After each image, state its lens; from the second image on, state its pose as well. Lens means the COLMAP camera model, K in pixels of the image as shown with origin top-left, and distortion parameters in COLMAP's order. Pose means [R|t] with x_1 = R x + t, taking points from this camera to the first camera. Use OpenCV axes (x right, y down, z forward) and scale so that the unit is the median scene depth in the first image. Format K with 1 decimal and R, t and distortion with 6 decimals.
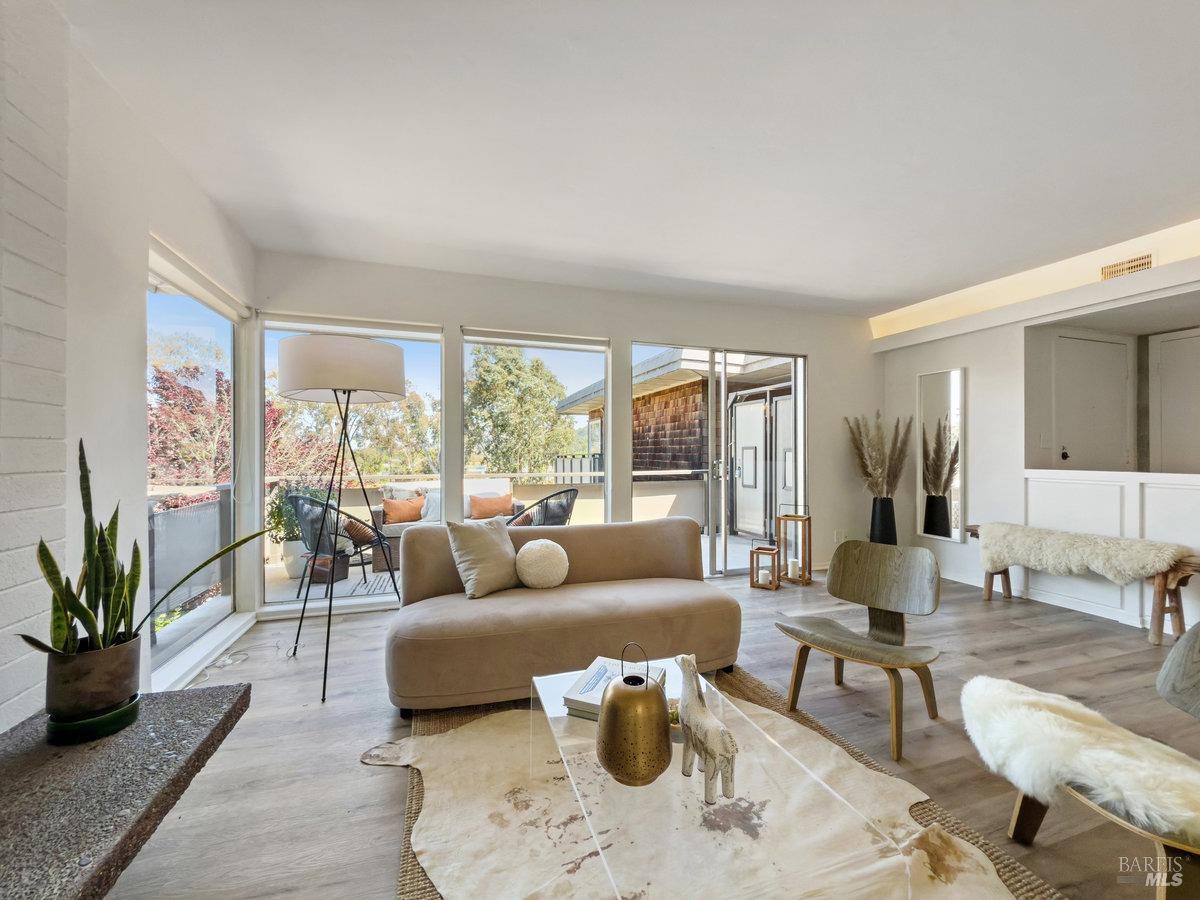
lens RADIAL K [[474.8, 0, 599.4], [0, 474.8, 450.1], [0, 0, 1]] dist [0.008192, 0.000100]
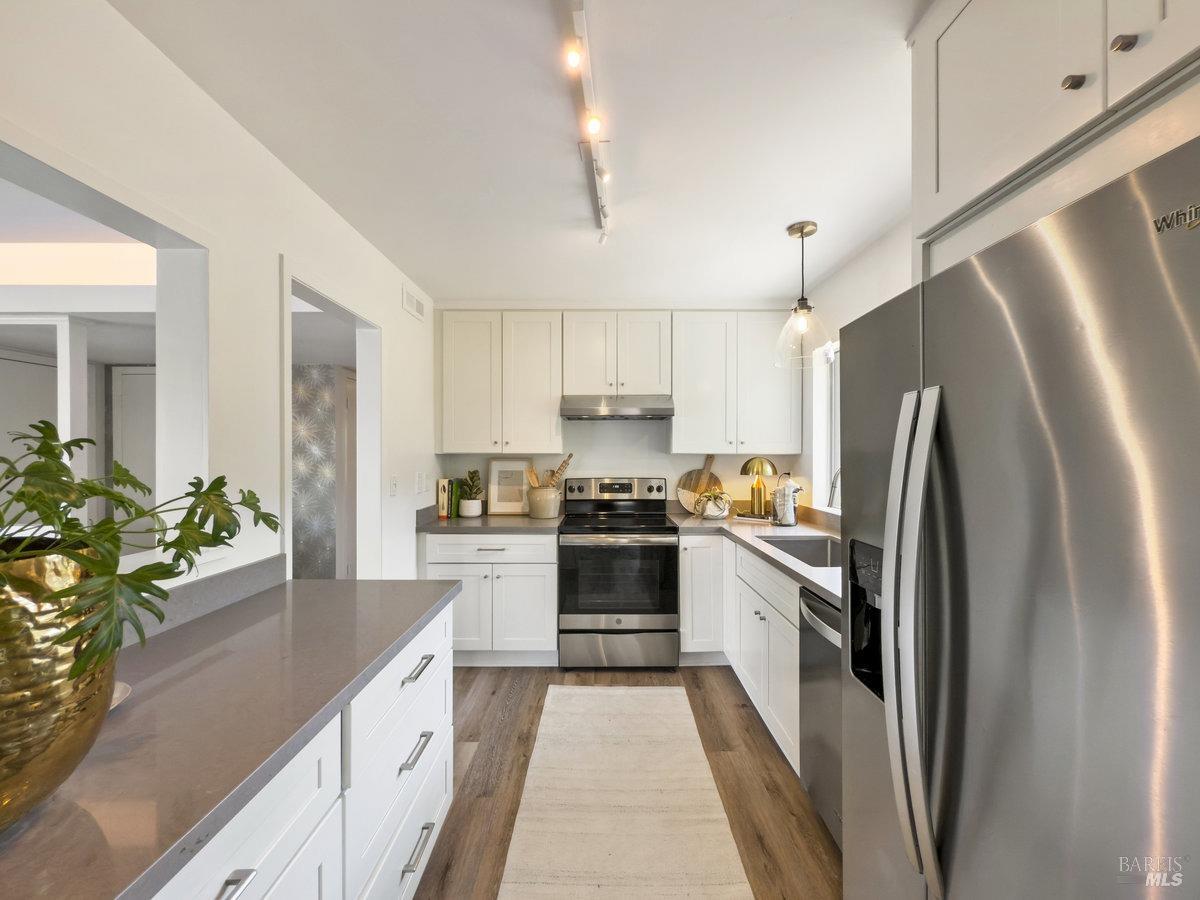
lens RADIAL K [[490.5, 0, 597.9], [0, 490.5, 452.5], [0, 0, 1]] dist [-0.000827, 0.000120]
pose [[0.316648, -0.001271, 0.948542, 0.569043], [-0.002289, 0.999995, 0.002104, -0.074693], [-0.948540, -0.002837, 0.316644, -0.267893]]
